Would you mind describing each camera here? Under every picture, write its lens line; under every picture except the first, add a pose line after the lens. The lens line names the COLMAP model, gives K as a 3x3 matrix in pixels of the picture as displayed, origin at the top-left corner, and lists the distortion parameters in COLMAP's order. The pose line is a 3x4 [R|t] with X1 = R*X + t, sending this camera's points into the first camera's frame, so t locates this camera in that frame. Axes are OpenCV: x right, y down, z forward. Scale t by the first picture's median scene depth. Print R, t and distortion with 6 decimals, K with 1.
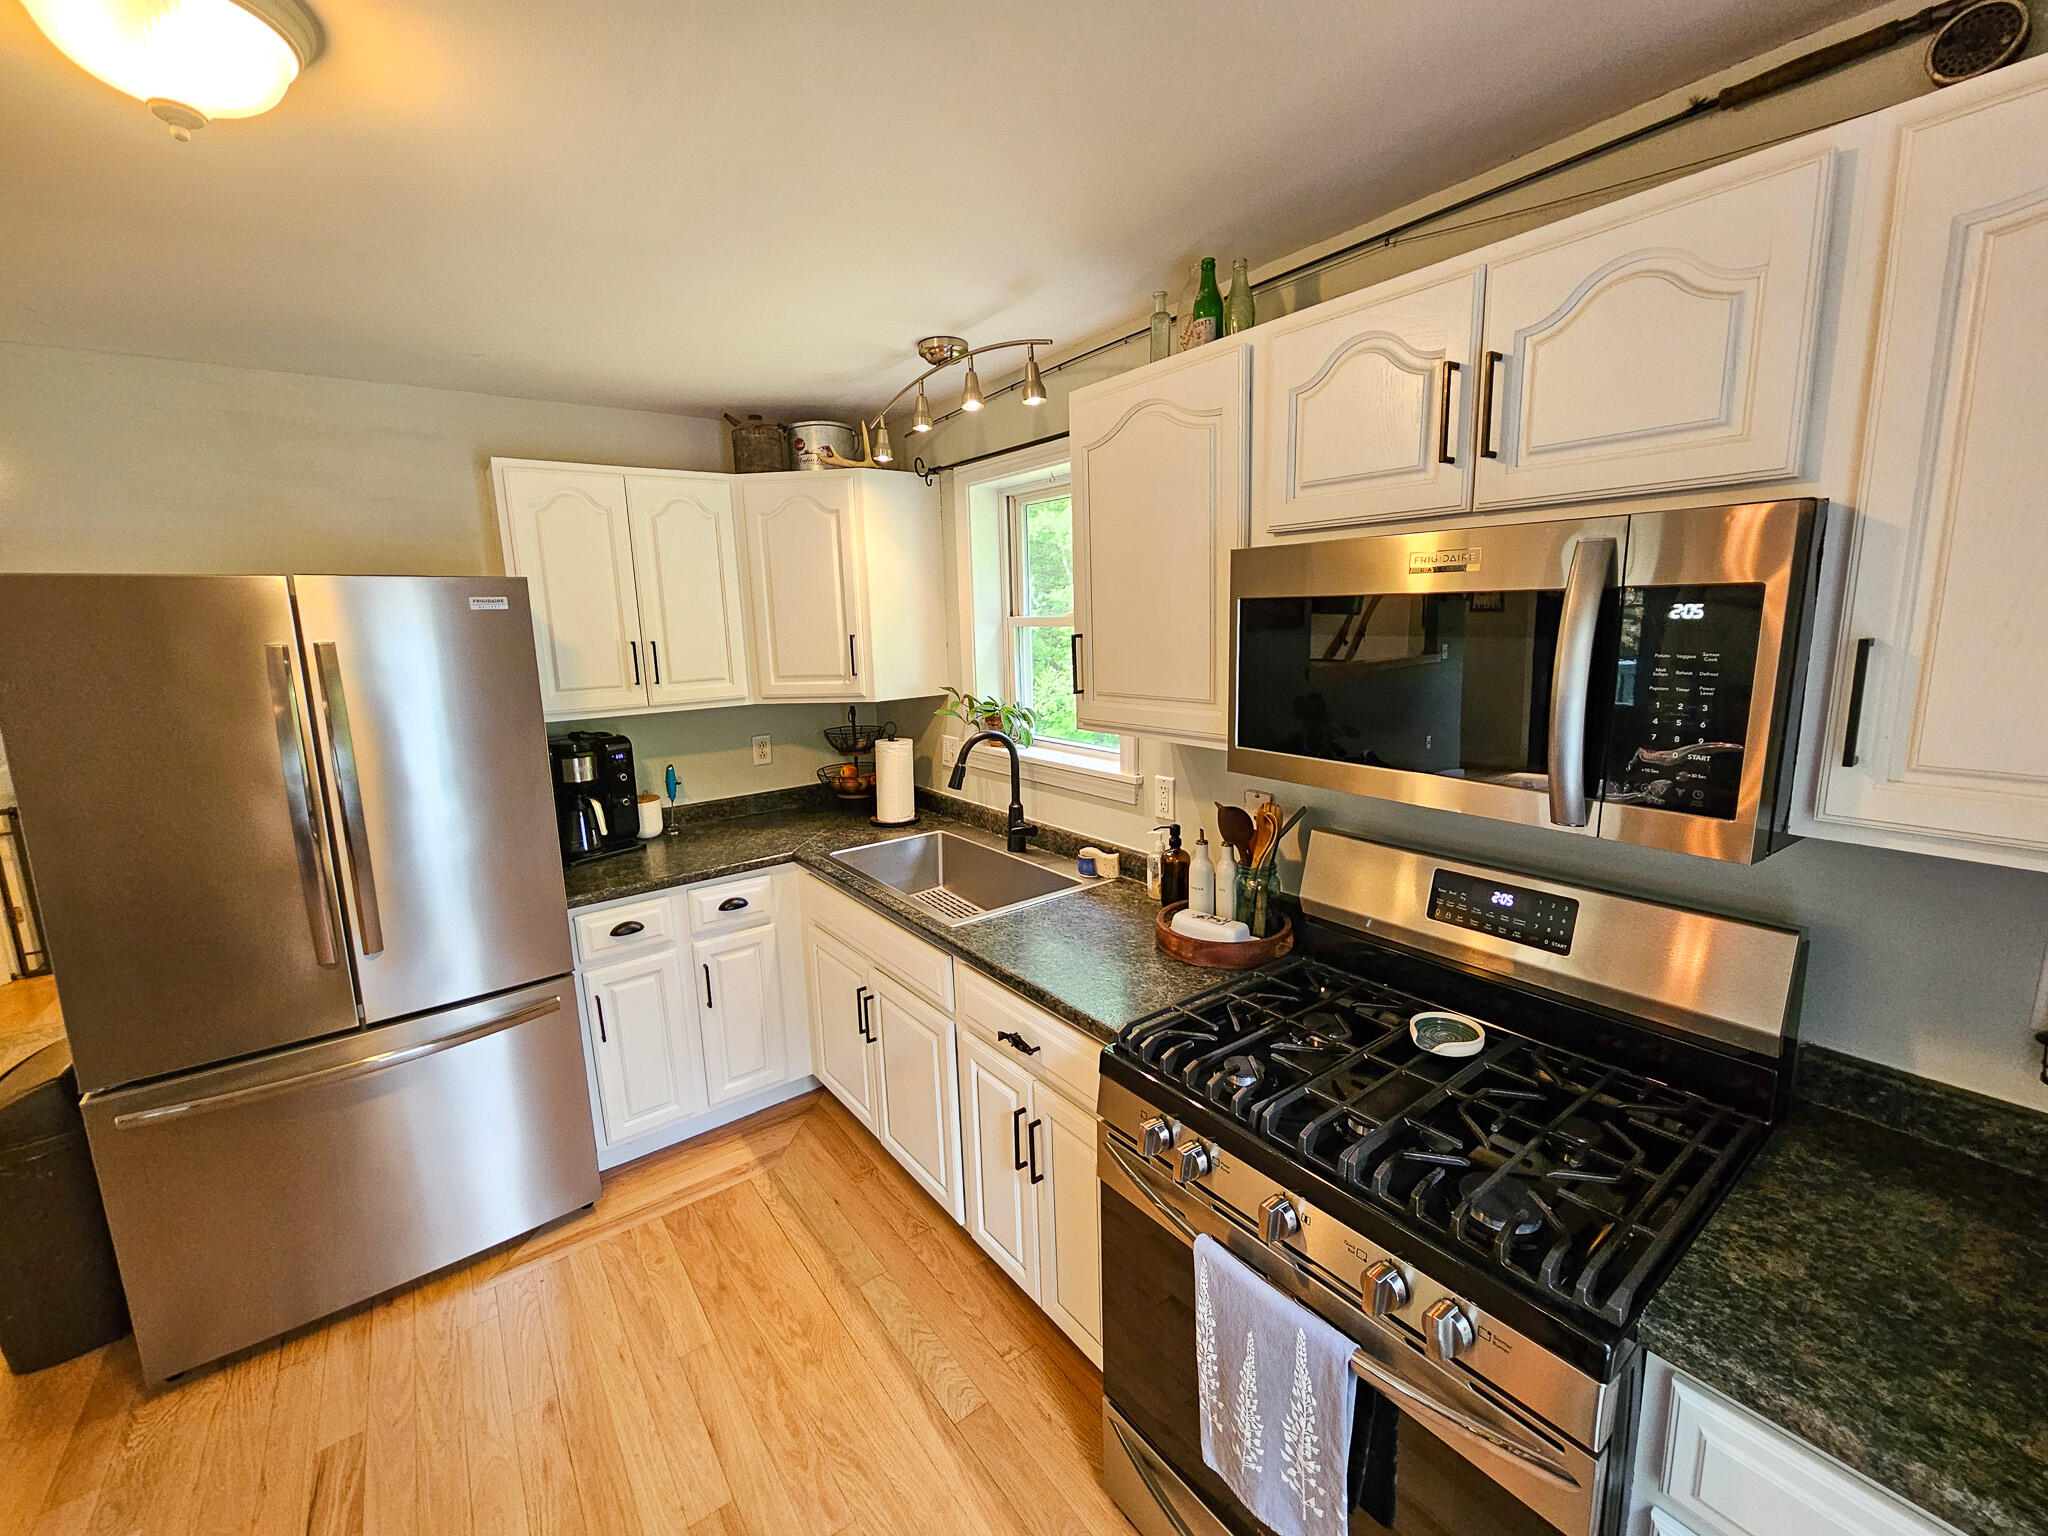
lens RADIAL K [[842.7, 0, 1028.7], [0, 842.7, 759.0], [0, 0, 1]] dist [-0.000421, -0.000460]
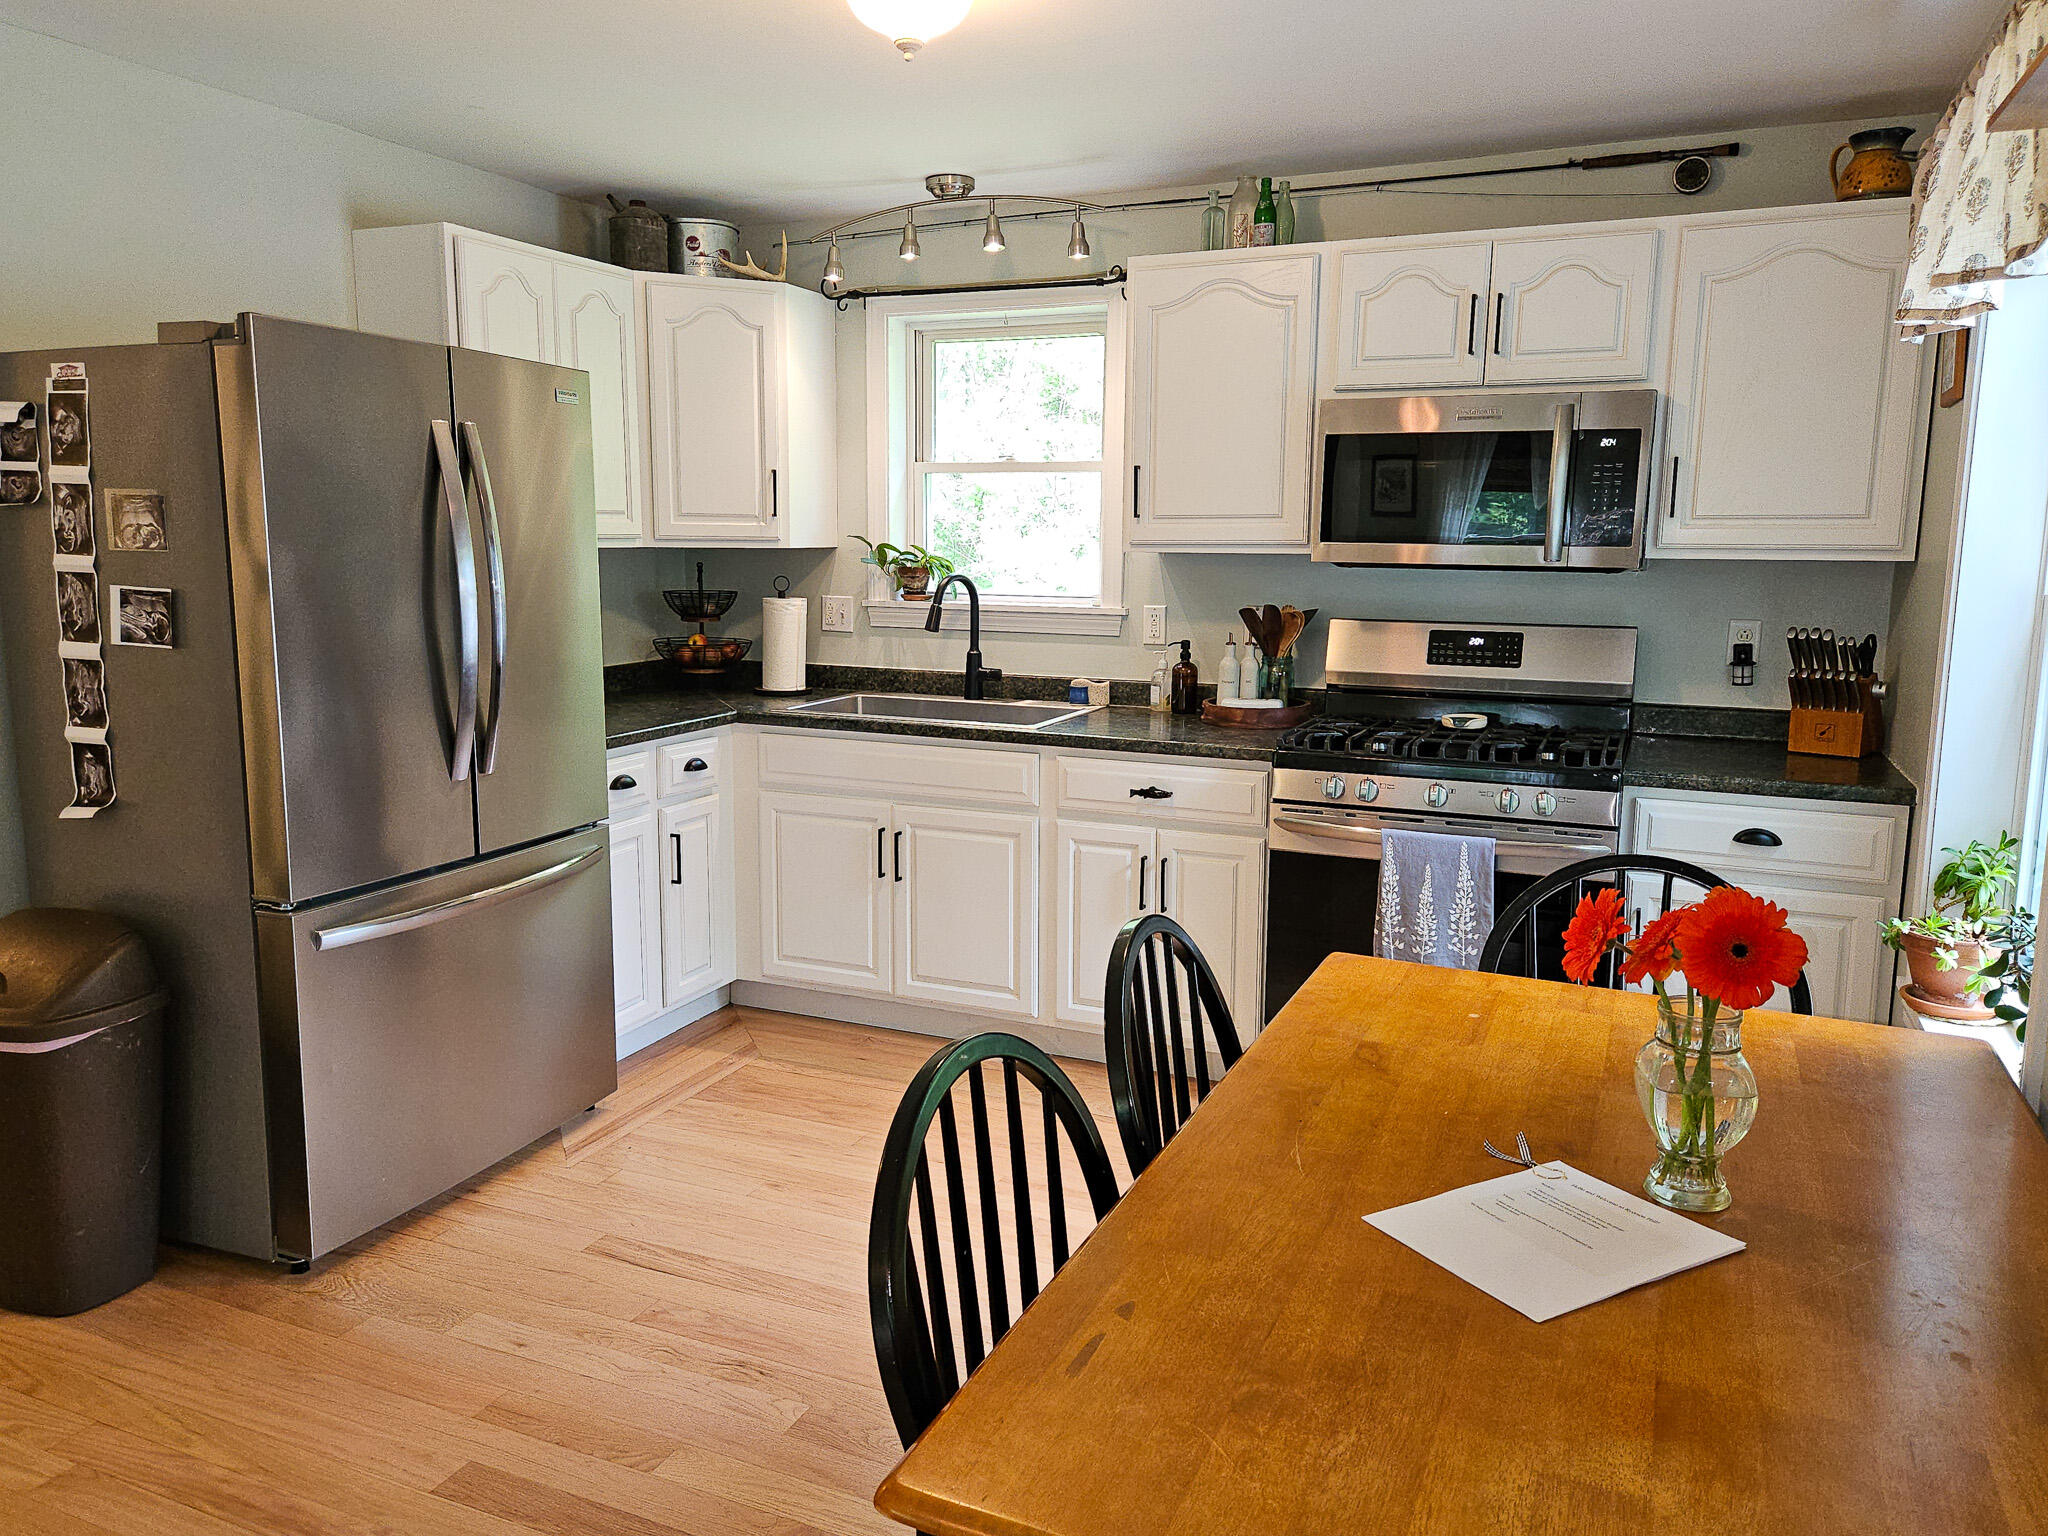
lens RADIAL K [[1455.0, 0, 1024.0], [0, 1455.0, 768.0], [0, 0, 1]] dist [0.051415, -0.003080]
pose [[0.868277, -0.042088, 0.494290, -1.001459], [0.051034, 0.998686, -0.004610, 0.248965], [-0.493447, 0.029228, 0.869285, -0.608725]]
